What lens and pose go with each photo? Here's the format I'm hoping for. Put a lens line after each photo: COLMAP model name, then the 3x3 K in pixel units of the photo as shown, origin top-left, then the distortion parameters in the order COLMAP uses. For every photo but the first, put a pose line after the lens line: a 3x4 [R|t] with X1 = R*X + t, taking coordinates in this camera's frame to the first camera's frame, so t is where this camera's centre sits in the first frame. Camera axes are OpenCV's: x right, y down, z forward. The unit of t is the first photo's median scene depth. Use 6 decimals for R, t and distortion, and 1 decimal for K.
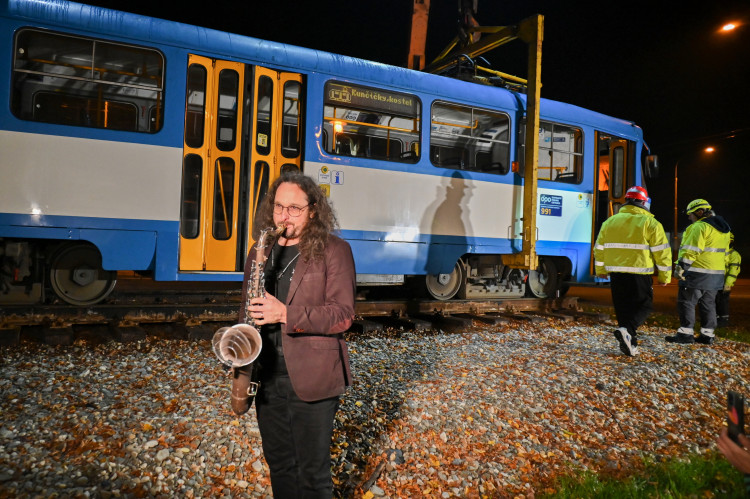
lens RADIAL K [[533.1, 0, 375.0], [0, 533.1, 249.5], [0, 0, 1]] dist [-0.010453, -0.003200]
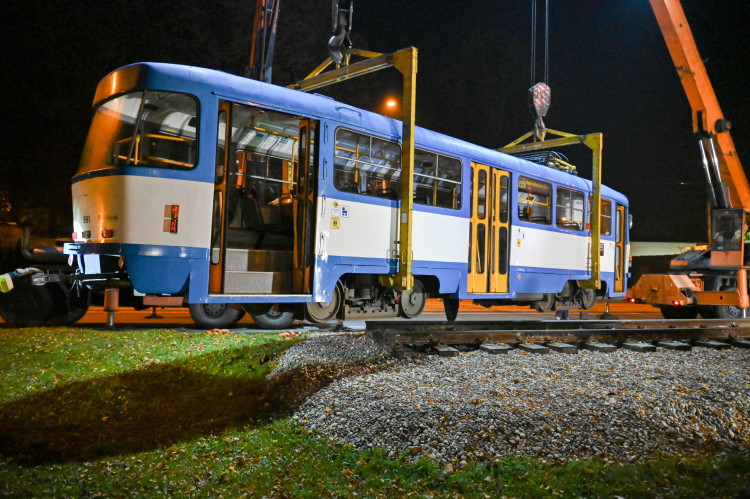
lens RADIAL K [[630.5, 0, 375.0], [0, 630.5, 249.5], [0, 0, 1]] dist [-0.003717, -0.000268]
pose [[0.926964, 0.007283, 0.375079, -0.890043], [0.003266, 0.999617, -0.027480, -0.028516], [-0.375135, 0.026698, 0.926585, -0.451346]]
